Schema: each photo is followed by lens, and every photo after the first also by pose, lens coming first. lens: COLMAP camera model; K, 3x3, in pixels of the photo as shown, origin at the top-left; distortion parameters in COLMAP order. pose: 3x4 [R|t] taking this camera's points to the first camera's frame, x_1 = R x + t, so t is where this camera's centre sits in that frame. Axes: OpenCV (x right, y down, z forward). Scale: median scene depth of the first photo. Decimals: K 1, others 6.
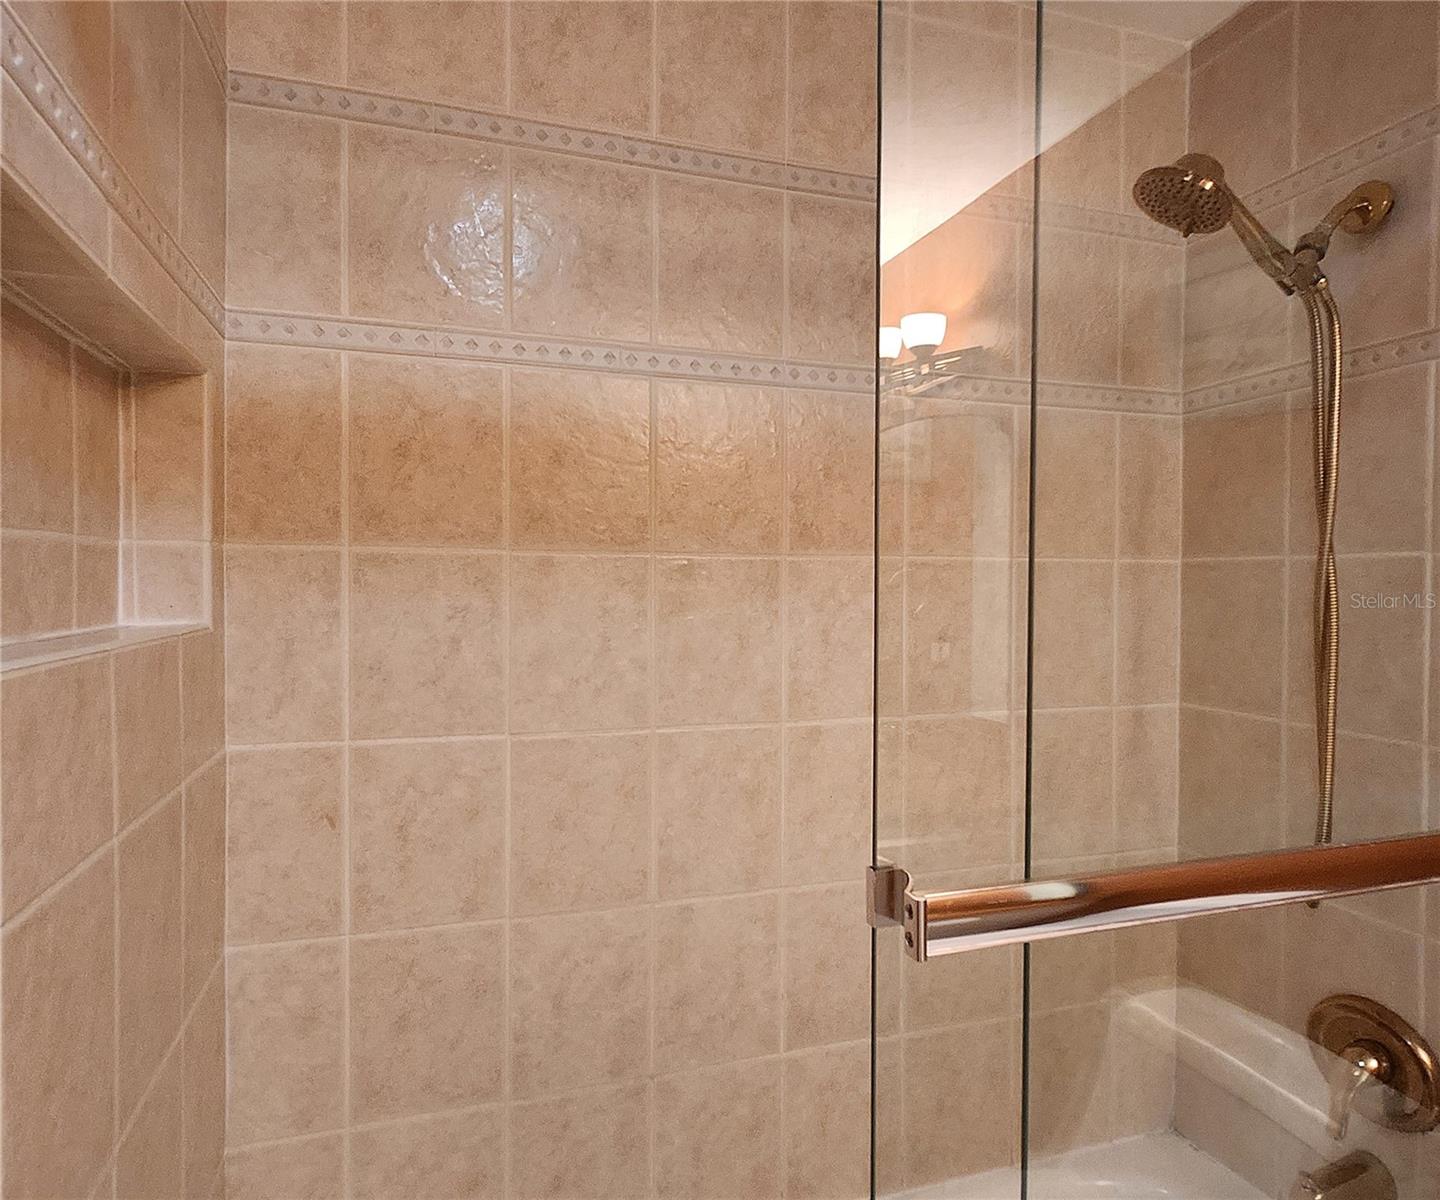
lens RADIAL K [[864.8, 0, 714.9], [0, 864.8, 603.2], [0, 0, 1]] dist [-0.002108, -0.000813]
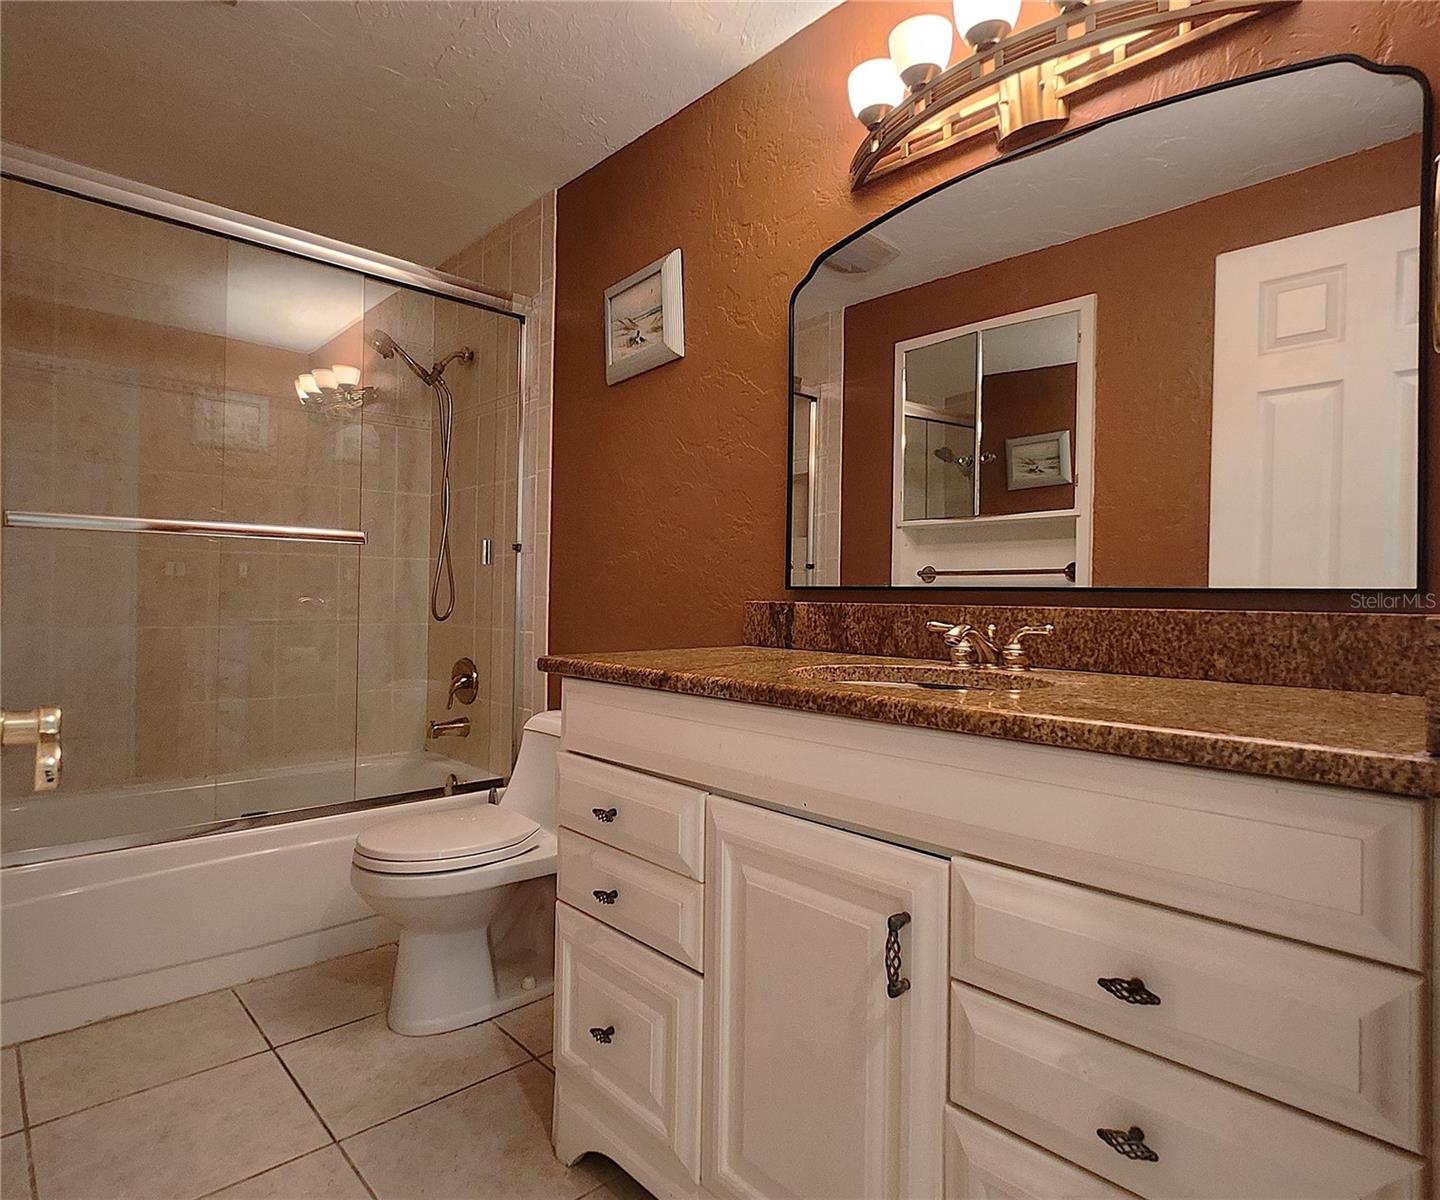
lens RADIAL K [[817.6, 0, 720.0], [0, 817.6, 600.0], [0, 0, 1]] dist [0.003842, 0.000325]
pose [[0.905842, 0.011590, 0.423456, 0.412324], [-0.005932, 0.999875, -0.014678, 0.318910], [-0.423573, 0.010784, 0.905798, -1.593992]]
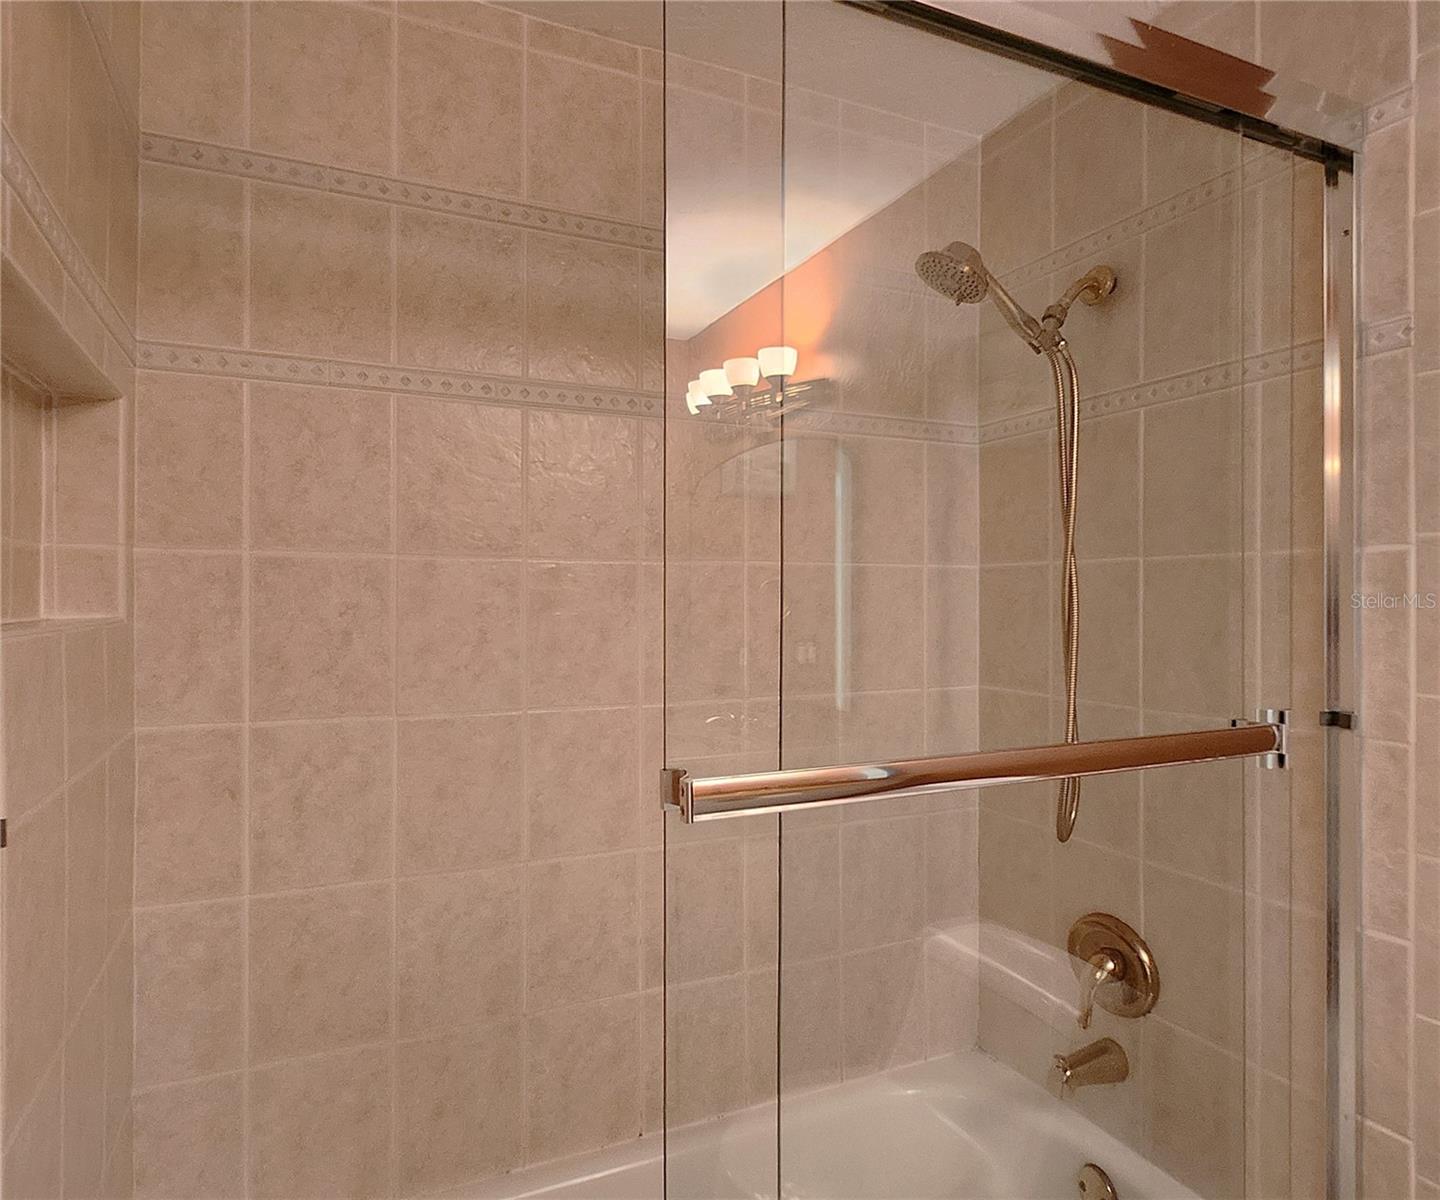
lens RADIAL K [[884.7, 0, 720.0], [0, 884.7, 600.0], [0, 0, 1]] dist [0.000967, -0.001959]
pose [[0.992334, -0.003993, 0.123517, 0.042646], [0.006353, 0.999805, -0.018721, 0.023260], [-0.123418, 0.019362, 0.992166, -0.213435]]
